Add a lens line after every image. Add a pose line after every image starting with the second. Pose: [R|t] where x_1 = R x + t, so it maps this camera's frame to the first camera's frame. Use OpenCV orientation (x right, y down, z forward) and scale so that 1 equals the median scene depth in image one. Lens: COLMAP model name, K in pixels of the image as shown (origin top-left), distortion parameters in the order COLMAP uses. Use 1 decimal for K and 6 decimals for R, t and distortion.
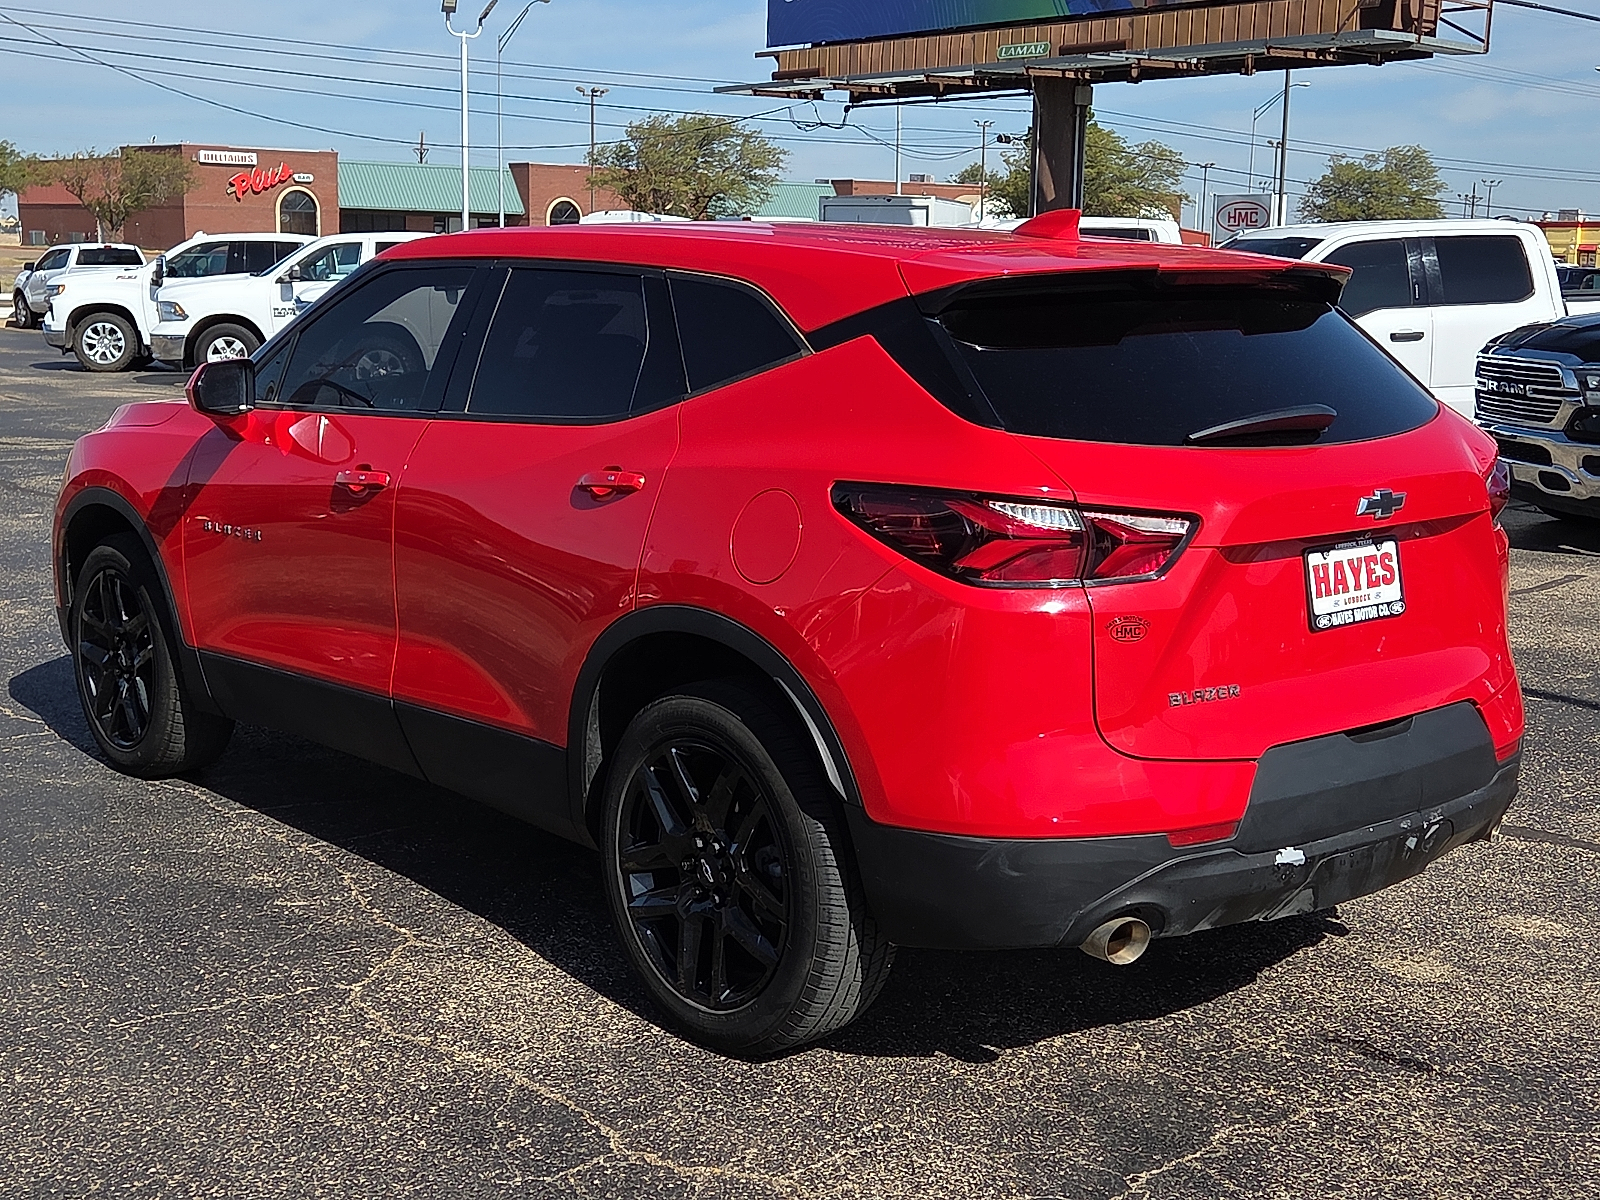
lens RADIAL K [[2041.8, 0, 814.5], [0, 2041.8, 589.9], [0, 0, 1]] dist [0.056648, 0.000000]
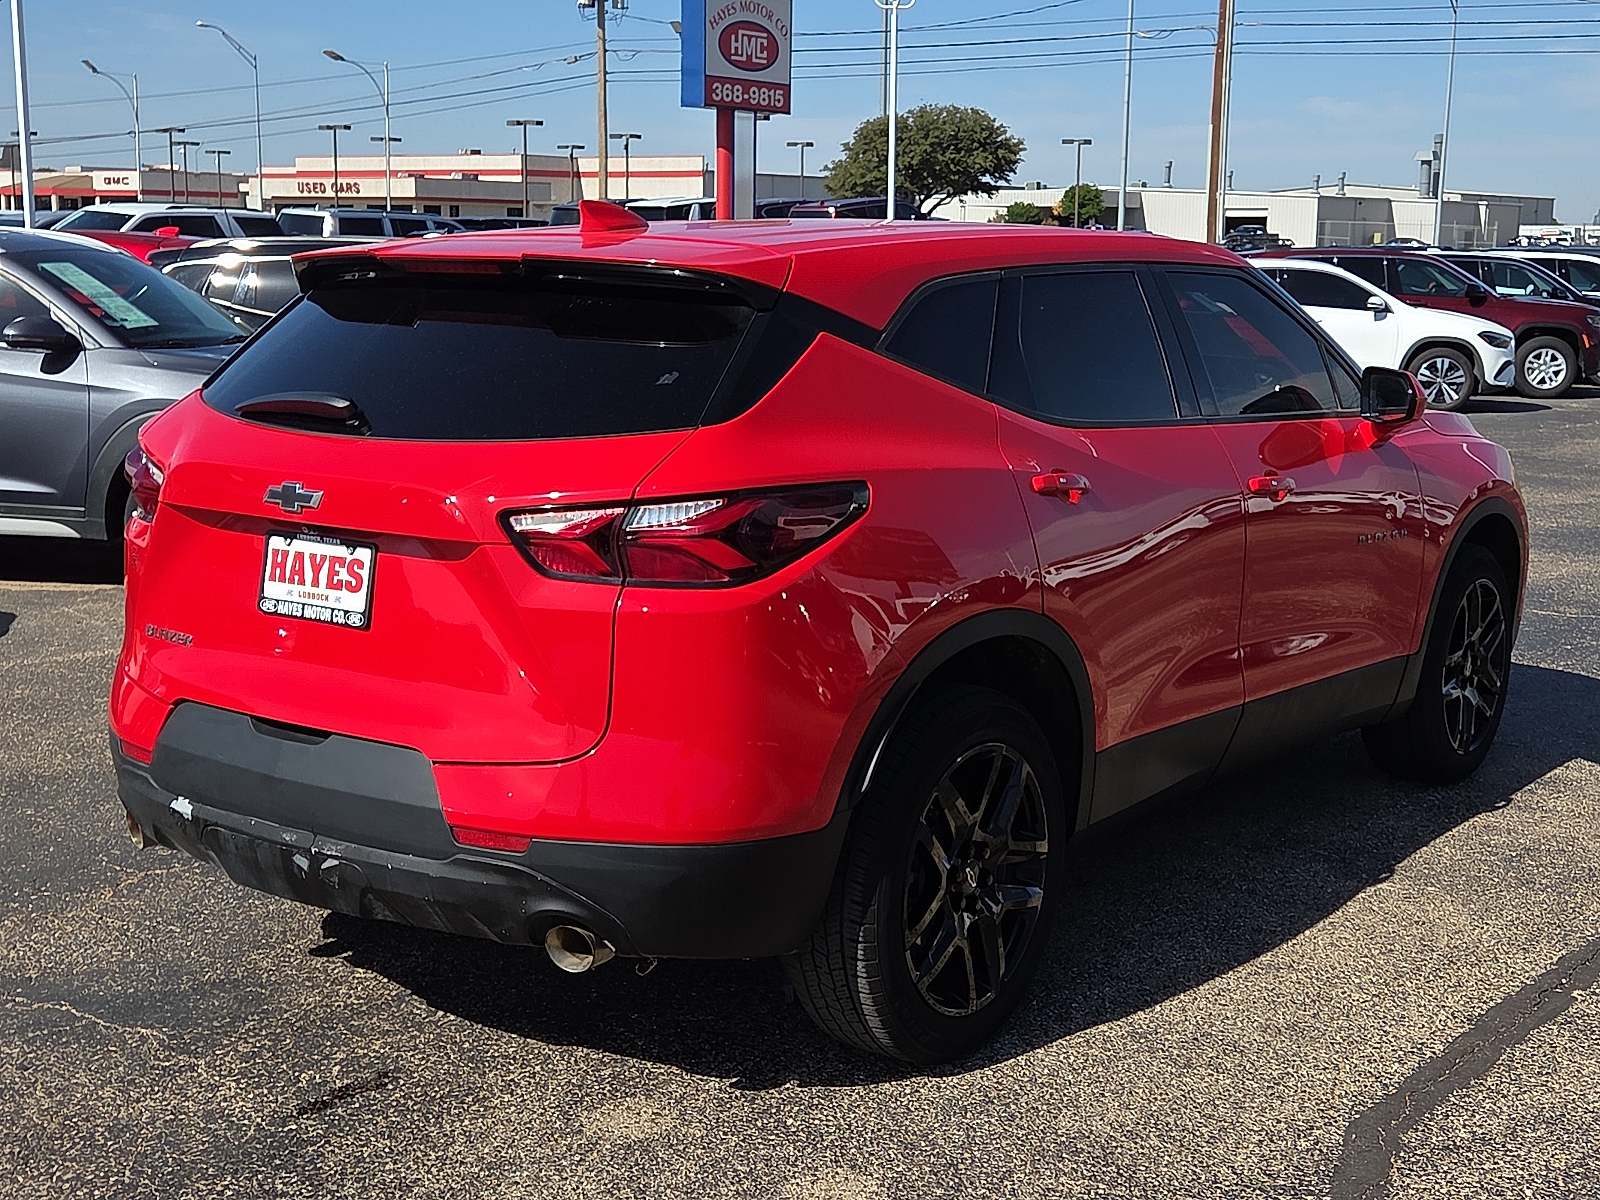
lens RADIAL K [[2041.8, 0, 862.1], [0, 2041.8, 608.7], [0, 0, 1]] dist [0.056648, 0.000000]
pose [[0.230947, 0.158978, -0.959890, 0.833962], [-0.176723, 0.977005, 0.119294, -0.100173], [0.956782, 0.142084, 0.253731, 0.668542]]
